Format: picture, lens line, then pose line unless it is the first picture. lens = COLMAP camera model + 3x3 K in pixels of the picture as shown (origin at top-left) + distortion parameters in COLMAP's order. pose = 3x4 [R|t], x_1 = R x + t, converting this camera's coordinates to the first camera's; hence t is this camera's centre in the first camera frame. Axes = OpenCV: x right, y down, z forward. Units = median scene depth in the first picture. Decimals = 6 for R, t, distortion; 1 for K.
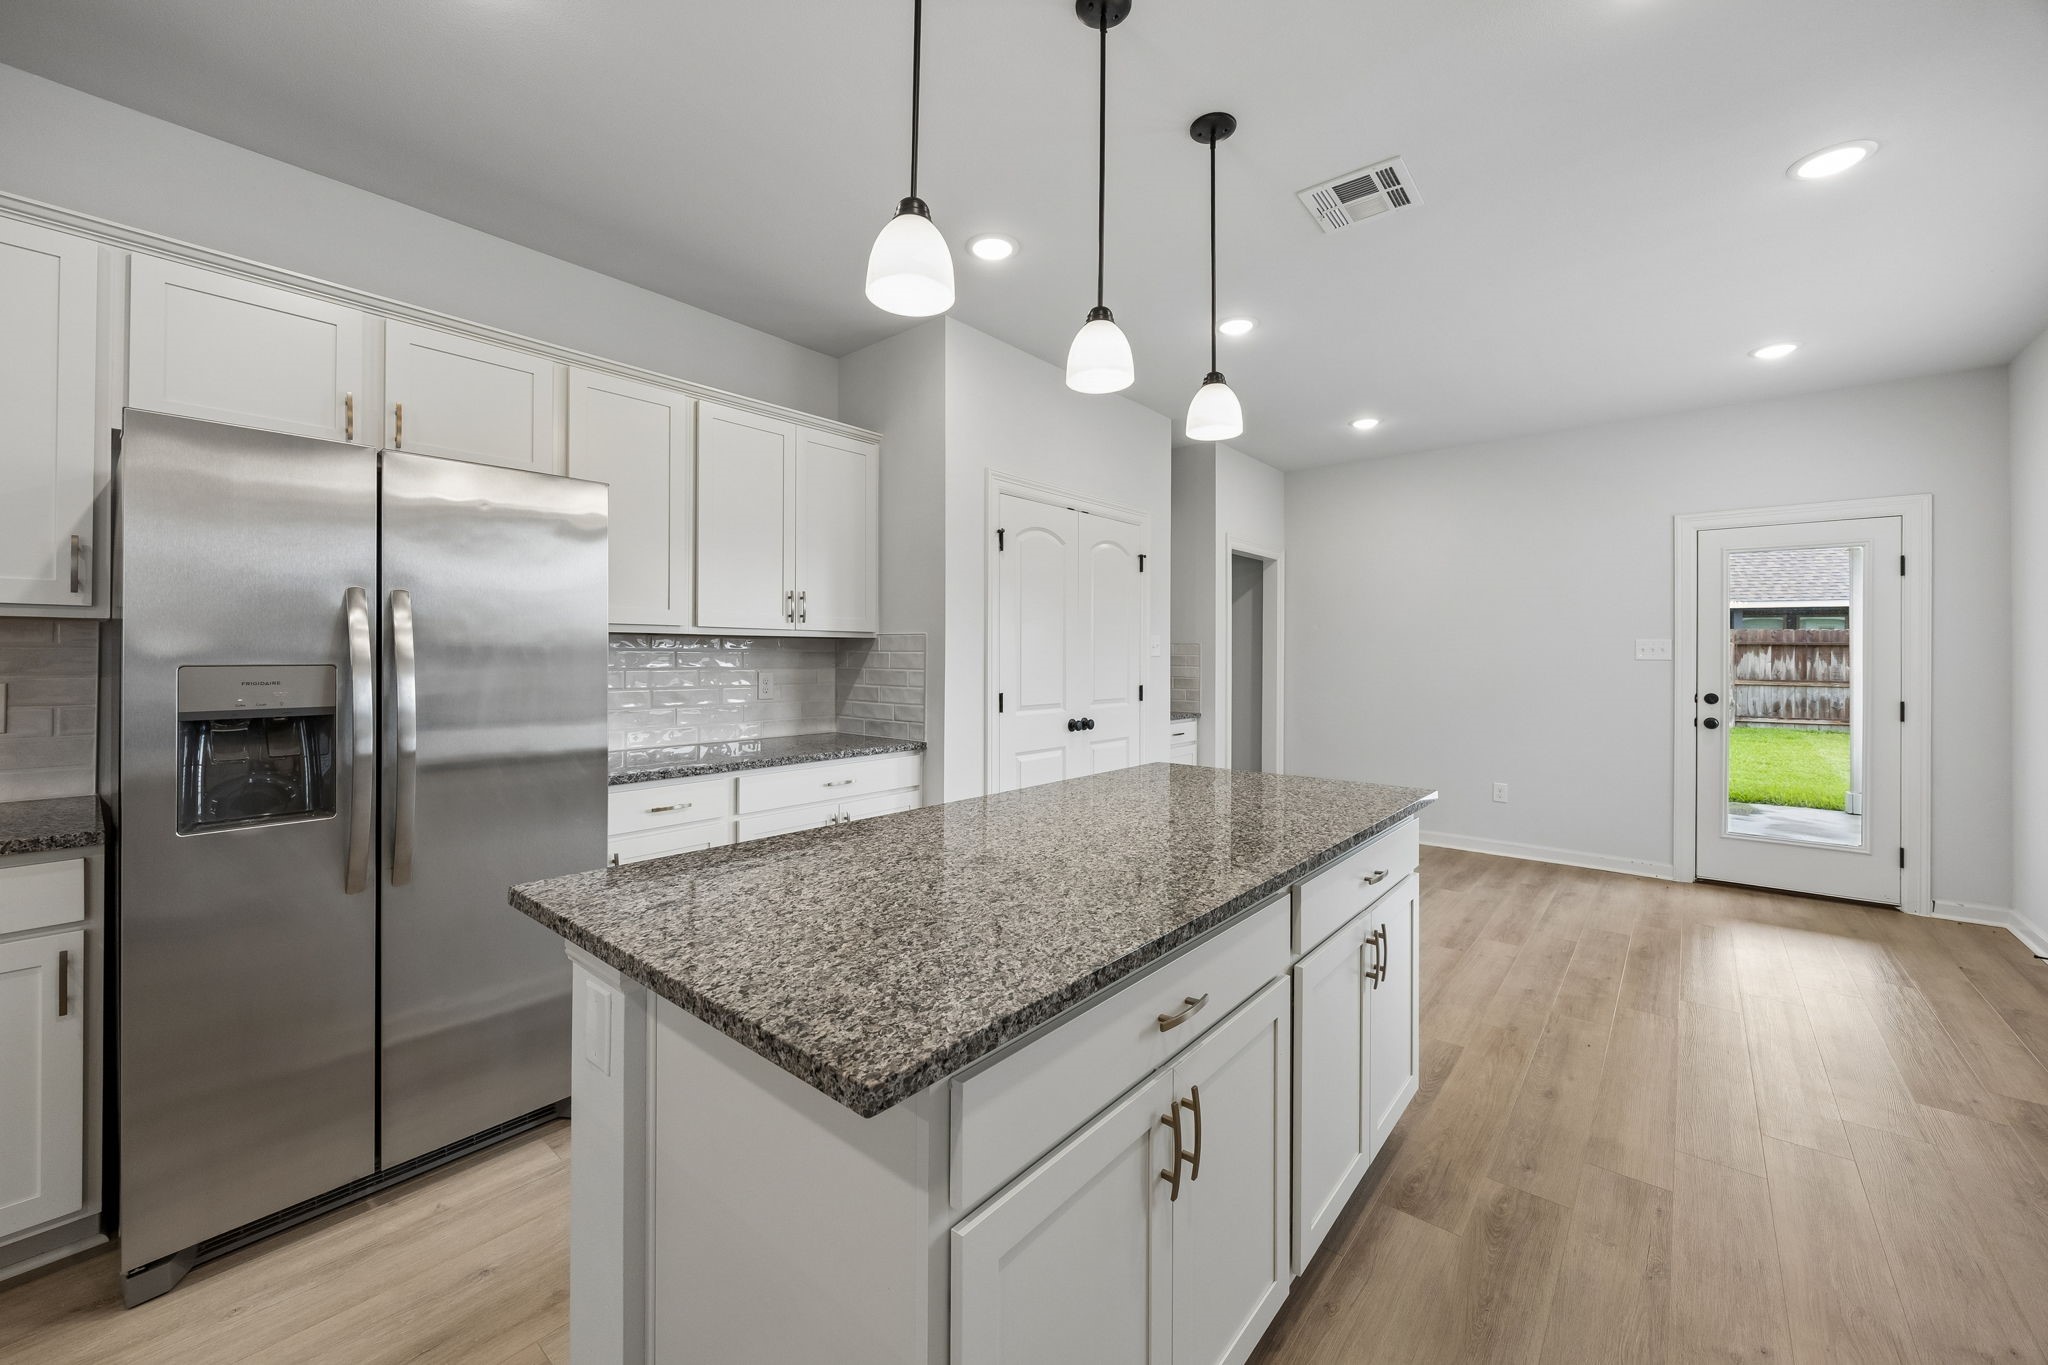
lens RADIAL K [[794.9, 0, 1014.0], [0, 794.9, 661.4], [0, 0, 1]] dist [-0.002040, 0.000254]
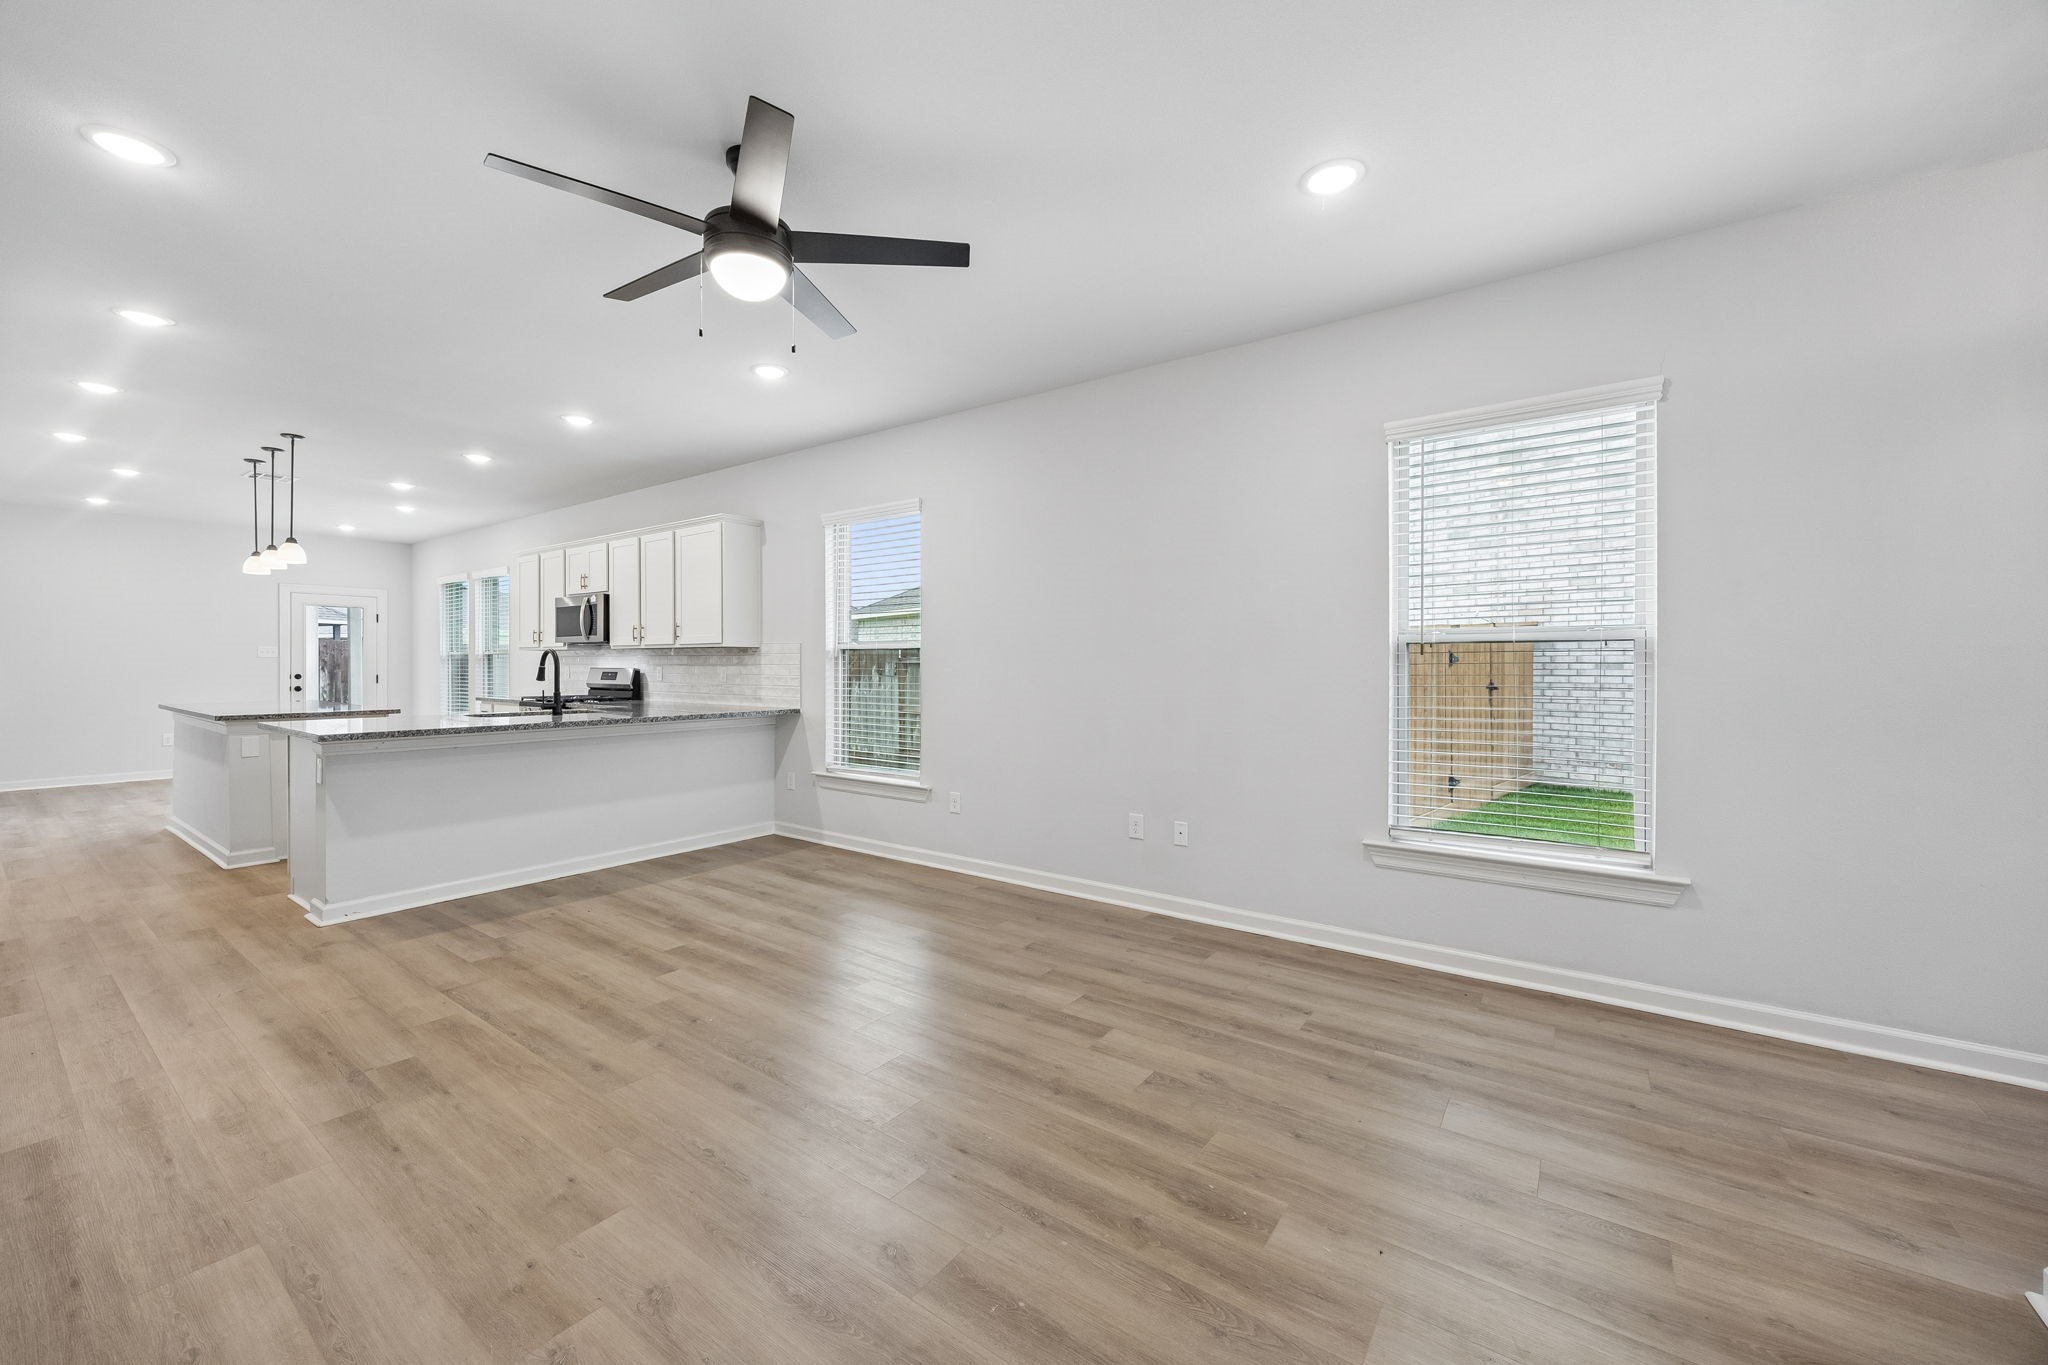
lens RADIAL K [[794.9, 0, 1027.5], [0, 794.9, 665.2], [0, 0, 1]] dist [-0.002040, 0.000254]
pose [[-0.088752, -0.007174, 0.996028, -1.311299], [0.000165, 0.999974, 0.007218, 0.003470], [-0.996054, 0.000805, -0.088748, -0.681847]]
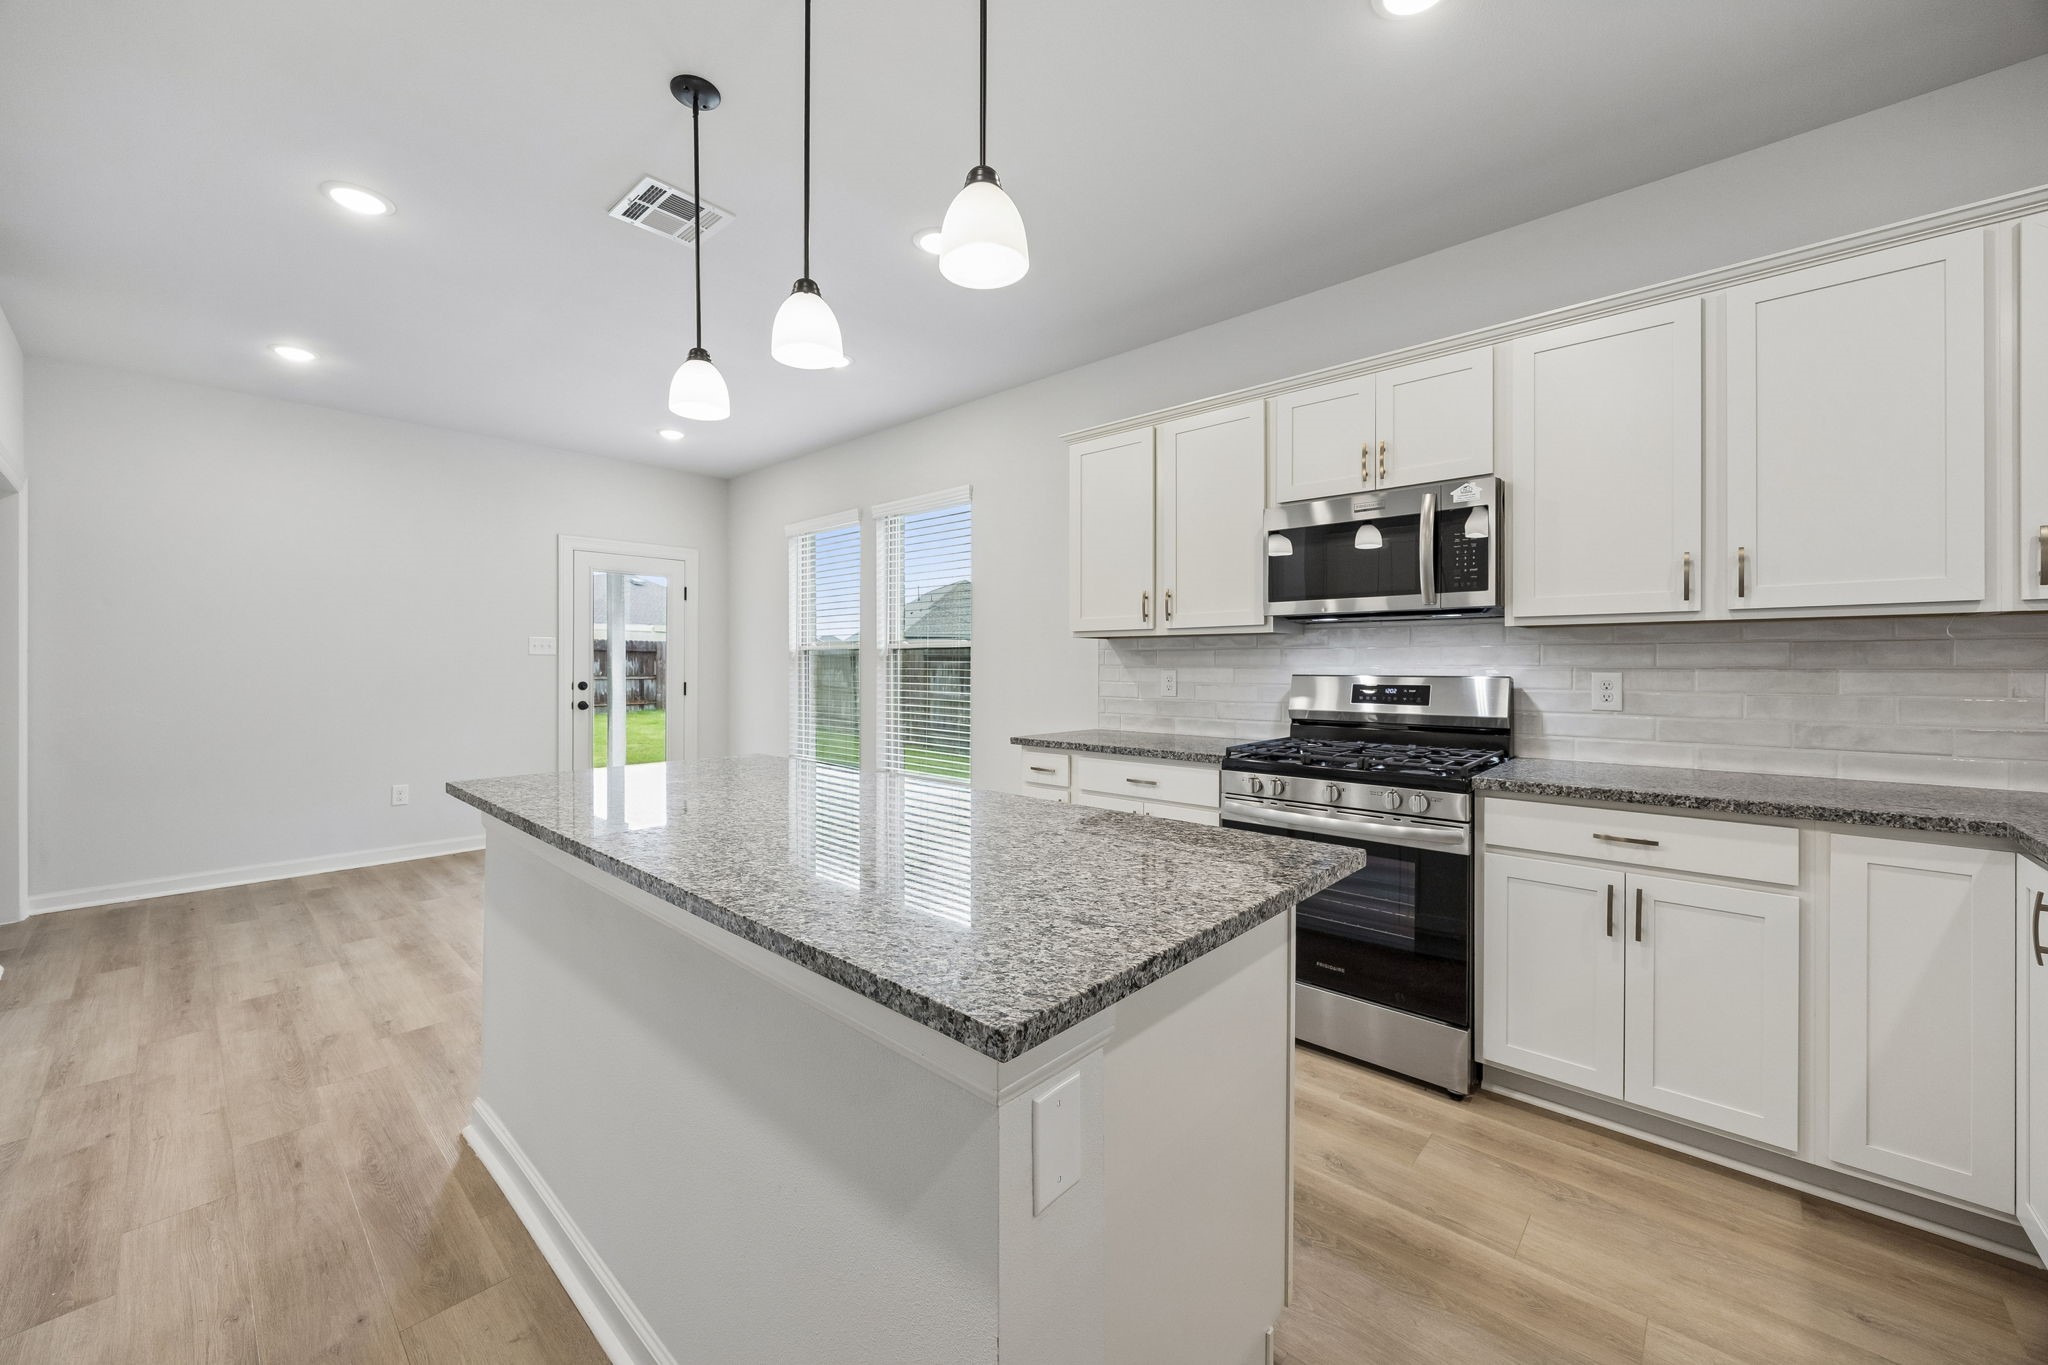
lens RADIAL K [[794.9, 0, 1011.3], [0, 794.9, 668.1], [0, 0, 1]] dist [-0.002040, 0.000254]
pose [[0.031655, -0.008387, 0.999464, -0.345488], [0.000442, 0.999965, 0.008377, 0.008885], [-0.999499, 0.000176, 0.031658, 0.285886]]
